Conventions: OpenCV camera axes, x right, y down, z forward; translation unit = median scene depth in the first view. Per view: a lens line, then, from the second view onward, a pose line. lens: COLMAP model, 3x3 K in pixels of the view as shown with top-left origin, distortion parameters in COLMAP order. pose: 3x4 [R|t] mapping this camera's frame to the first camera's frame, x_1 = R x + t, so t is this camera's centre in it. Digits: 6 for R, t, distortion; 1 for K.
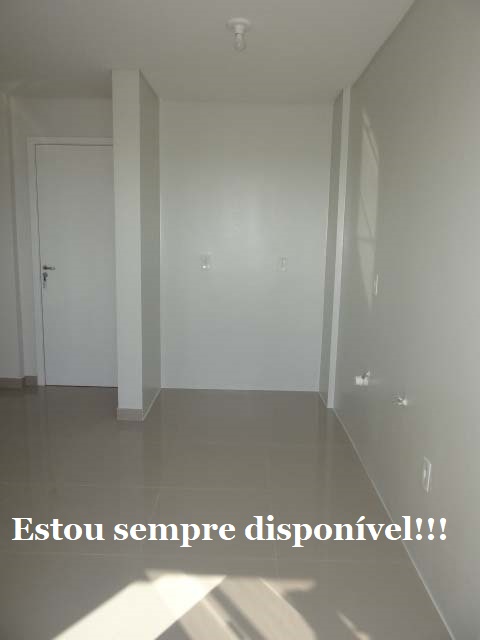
lens RADIAL K [[506.0, 0, 240.0], [0, 506.0, 320.0], [0, 0, 1]] dist [-0.005262, 0.005819]
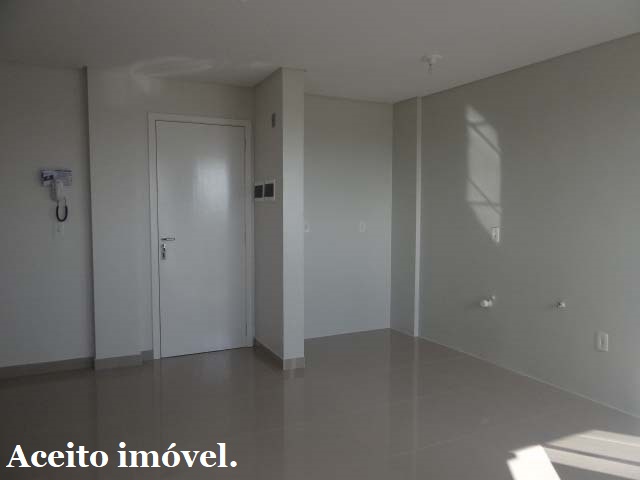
lens RADIAL K [[506.0, 0, 320.0], [0, 506.0, 240.0], [0, 0, 1]] dist [-0.005262, 0.005819]
pose [[0.883251, -0.053348, 0.465856, -0.606526], [0.095407, 0.993171, -0.067154, -0.004165], [-0.459092, 0.103759, 0.882309, -0.039812]]
